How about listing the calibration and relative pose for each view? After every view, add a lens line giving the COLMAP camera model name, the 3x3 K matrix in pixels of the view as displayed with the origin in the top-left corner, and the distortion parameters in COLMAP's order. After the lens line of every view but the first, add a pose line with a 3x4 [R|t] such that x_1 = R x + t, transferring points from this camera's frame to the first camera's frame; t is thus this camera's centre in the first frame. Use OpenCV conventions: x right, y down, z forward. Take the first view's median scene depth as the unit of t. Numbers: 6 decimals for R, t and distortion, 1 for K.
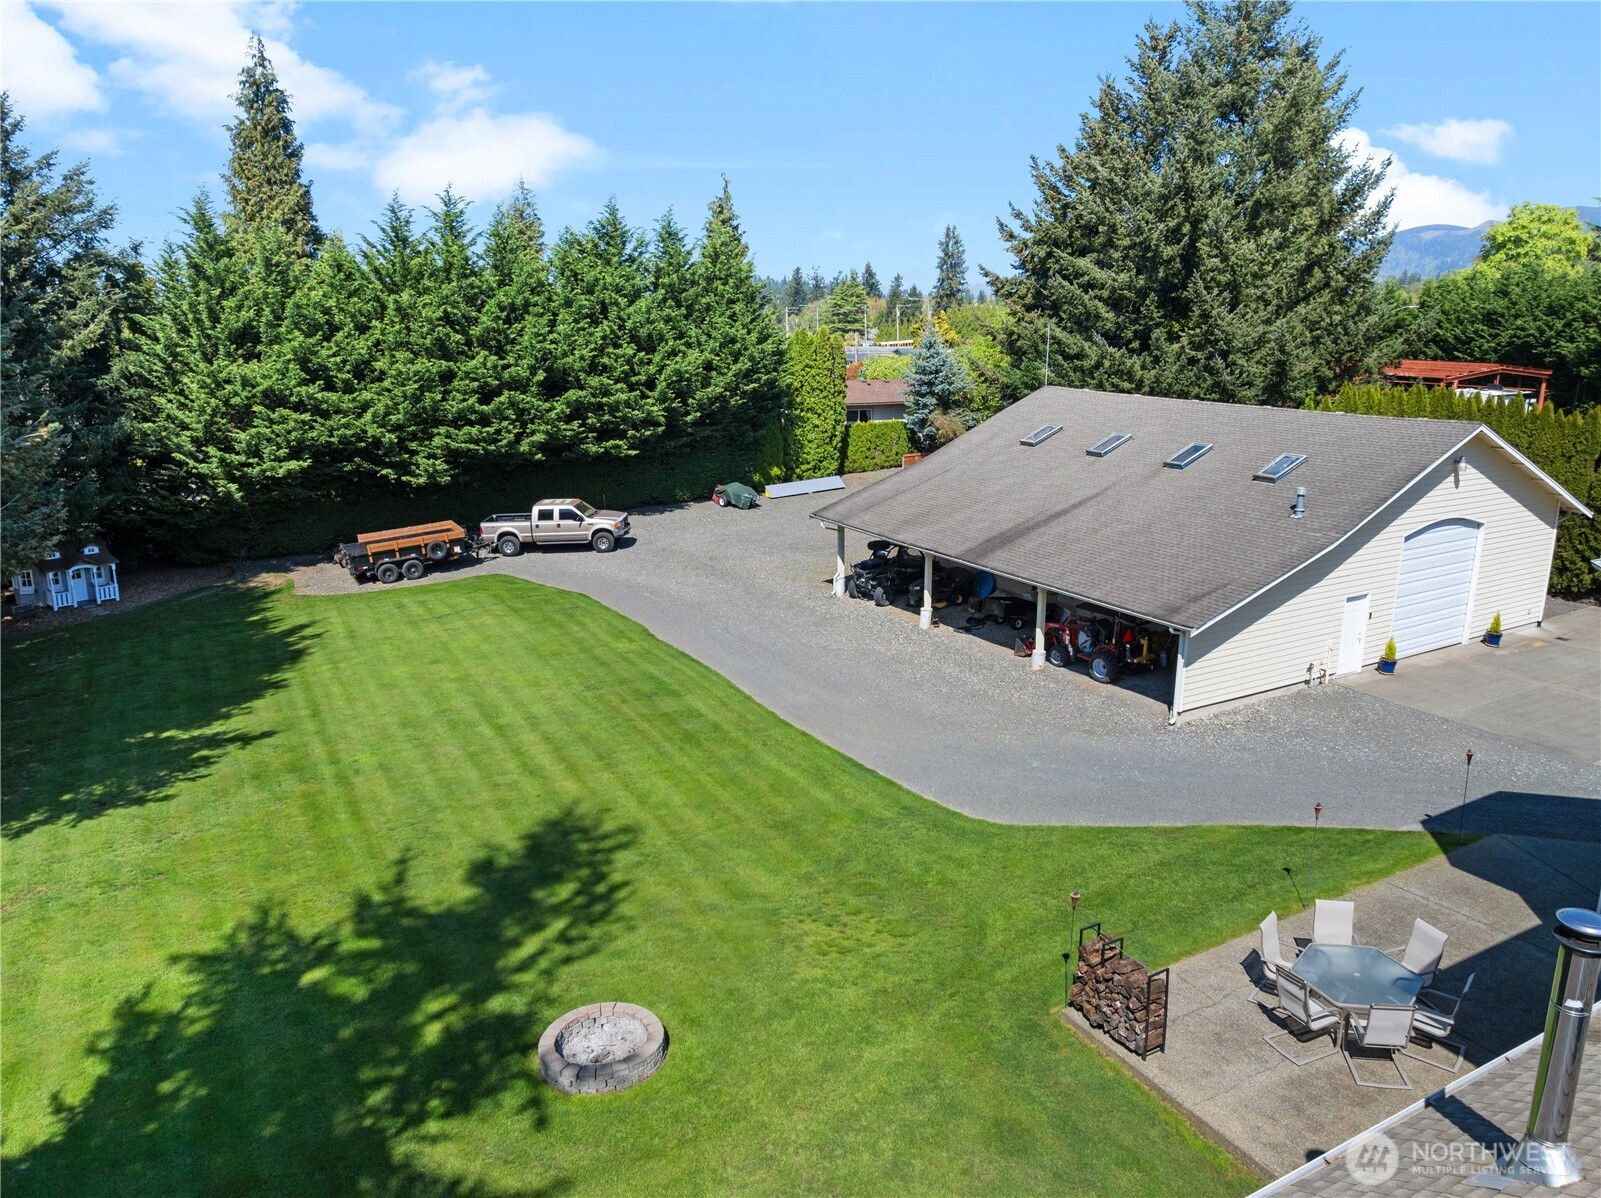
lens RADIAL K [[1135.4, 0, 800.5], [0, 1135.4, 599.0], [0, 0, 1]] dist [-0.006303, -0.044490]
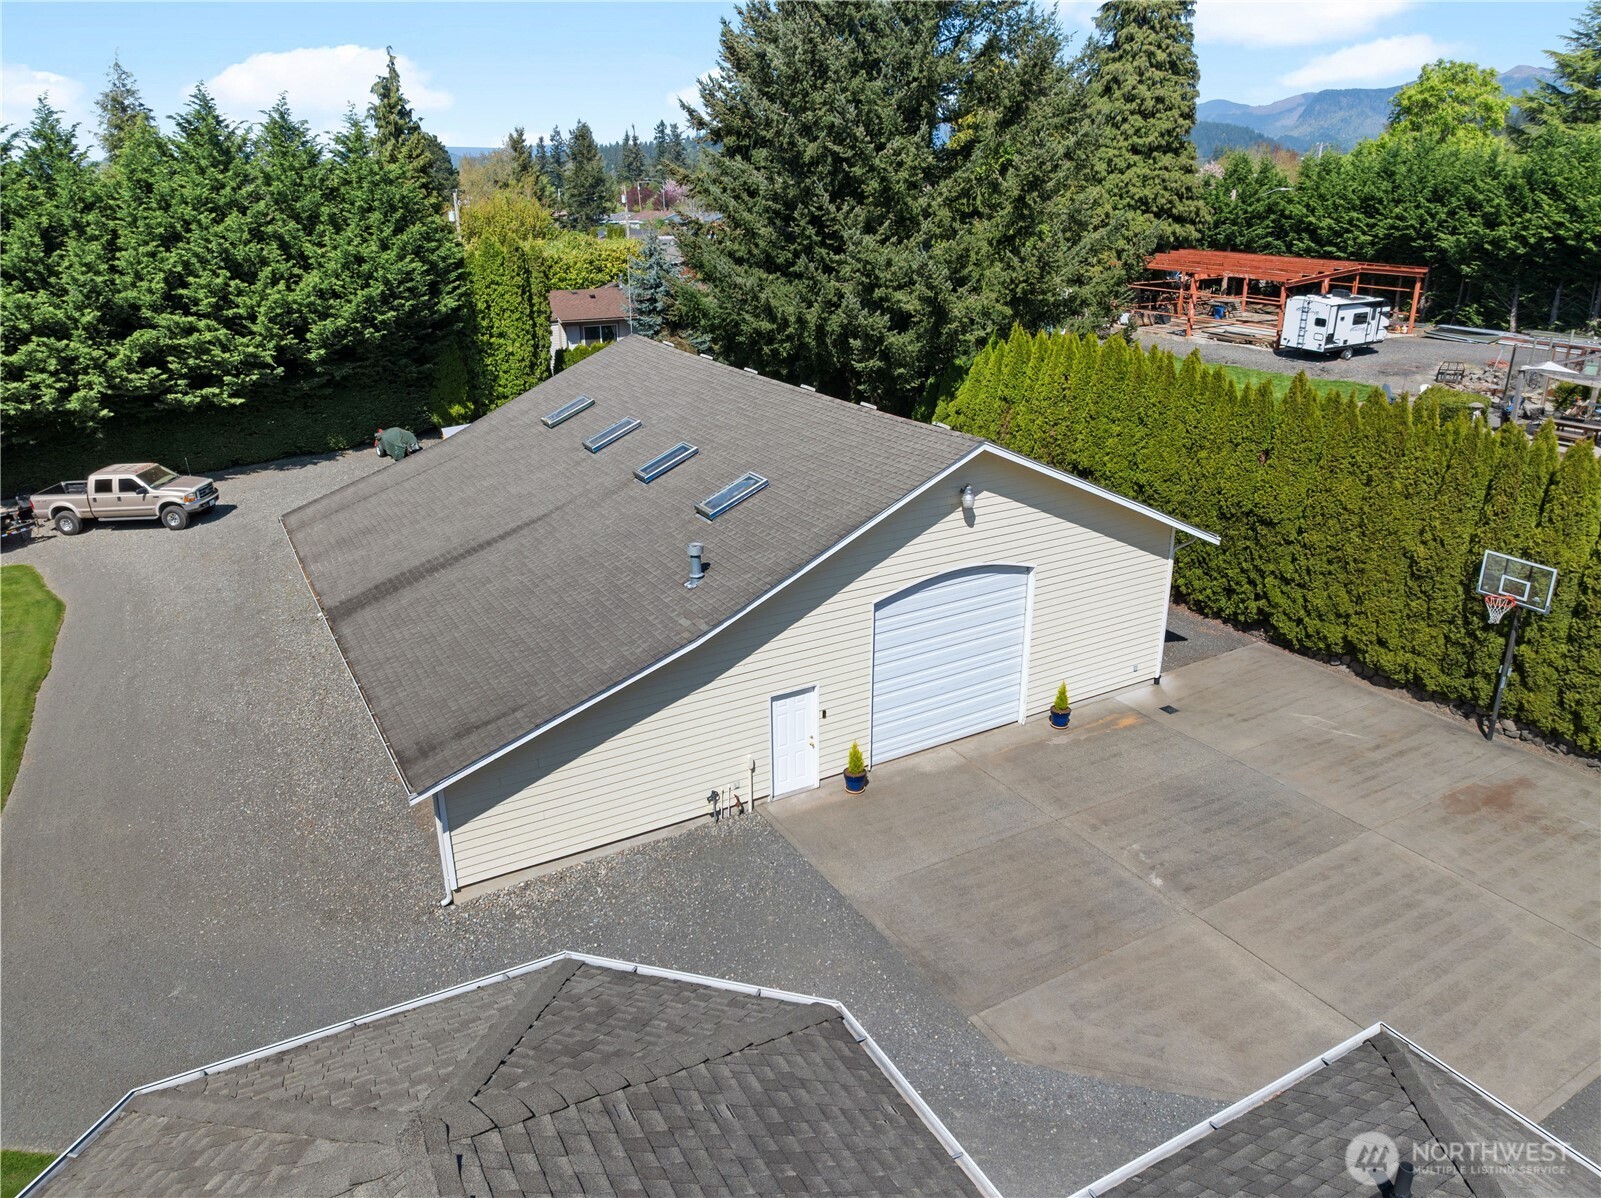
lens RADIAL K [[1140.6, 0, 800.5], [0, 1140.6, 599.0], [0, 0, 1]] dist [-0.062029, 0.040533]
pose [[0.999961, -0.006936, -0.005401, 0.288798], [0.007507, 0.993445, 0.114060, -0.080996], [0.004575, -0.114096, 0.993459, 0.174309]]
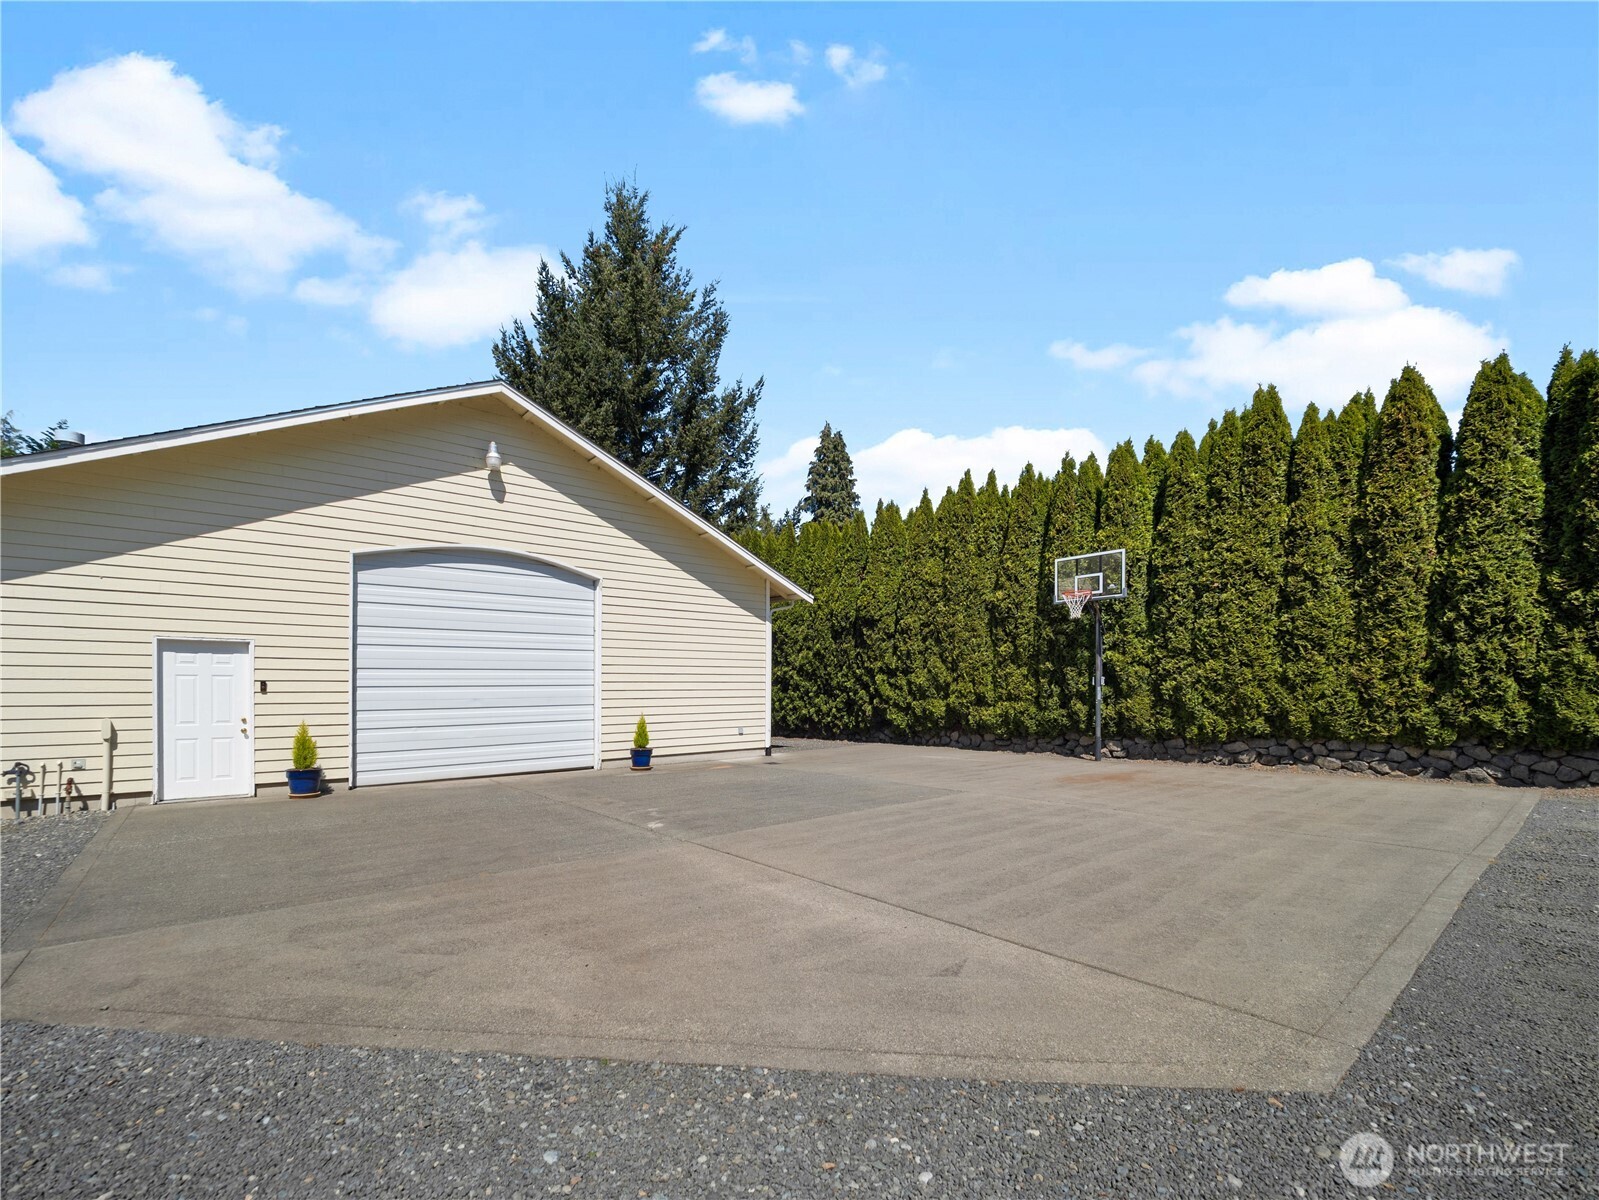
lens RADIAL K [[705.5, 0, 797.2], [0, 705.5, 698.4], [0, 0, 1]] dist [0.017788, -0.010822]
pose [[0.985939, -0.003604, 0.167067, 0.407336], [0.042379, 0.972475, -0.229120, 0.063164], [-0.161643, 0.232978, 0.958954, 0.373935]]
